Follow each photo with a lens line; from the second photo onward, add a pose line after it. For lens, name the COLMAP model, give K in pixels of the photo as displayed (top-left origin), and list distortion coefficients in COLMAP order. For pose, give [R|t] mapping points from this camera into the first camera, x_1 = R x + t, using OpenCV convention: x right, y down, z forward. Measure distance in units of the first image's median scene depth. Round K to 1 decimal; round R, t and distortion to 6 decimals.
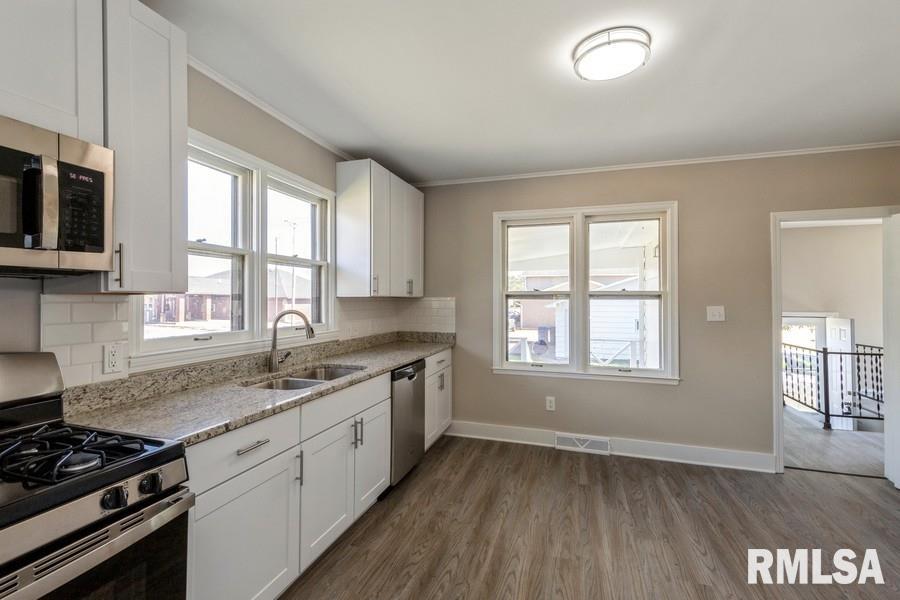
lens RADIAL K [[406.2, 0, 448.6], [0, 406.2, 295.8], [0, 0, 1]] dist [0.004232, -0.000318]
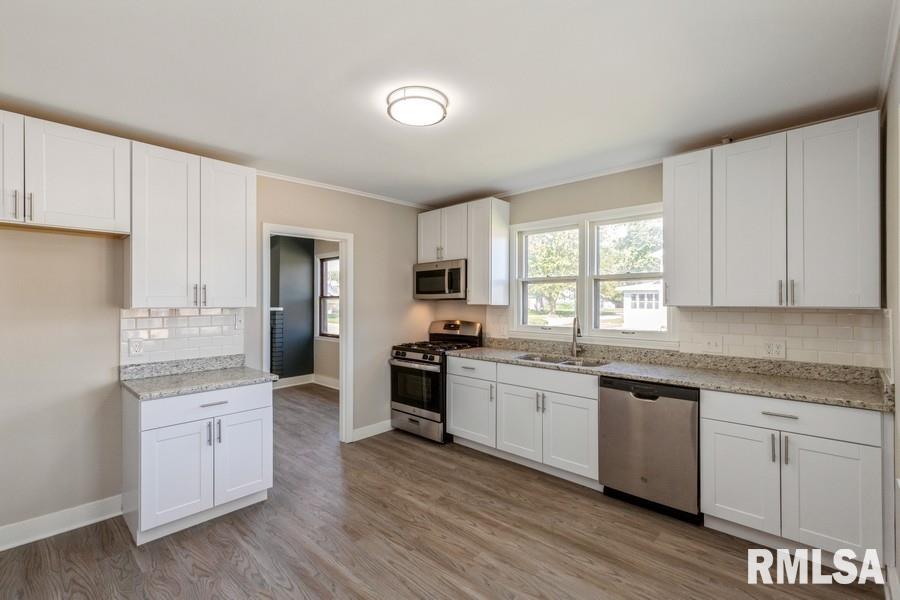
lens RADIAL K [[406.2, 0, 447.7], [0, 406.2, 300.0], [0, 0, 1]] dist [0.004232, -0.000318]
pose [[-0.438514, -0.000496, -0.898724, 1.189810], [0.009868, 0.999937, -0.005367, -0.018118], [0.898670, -0.011223, -0.438481, 1.320815]]
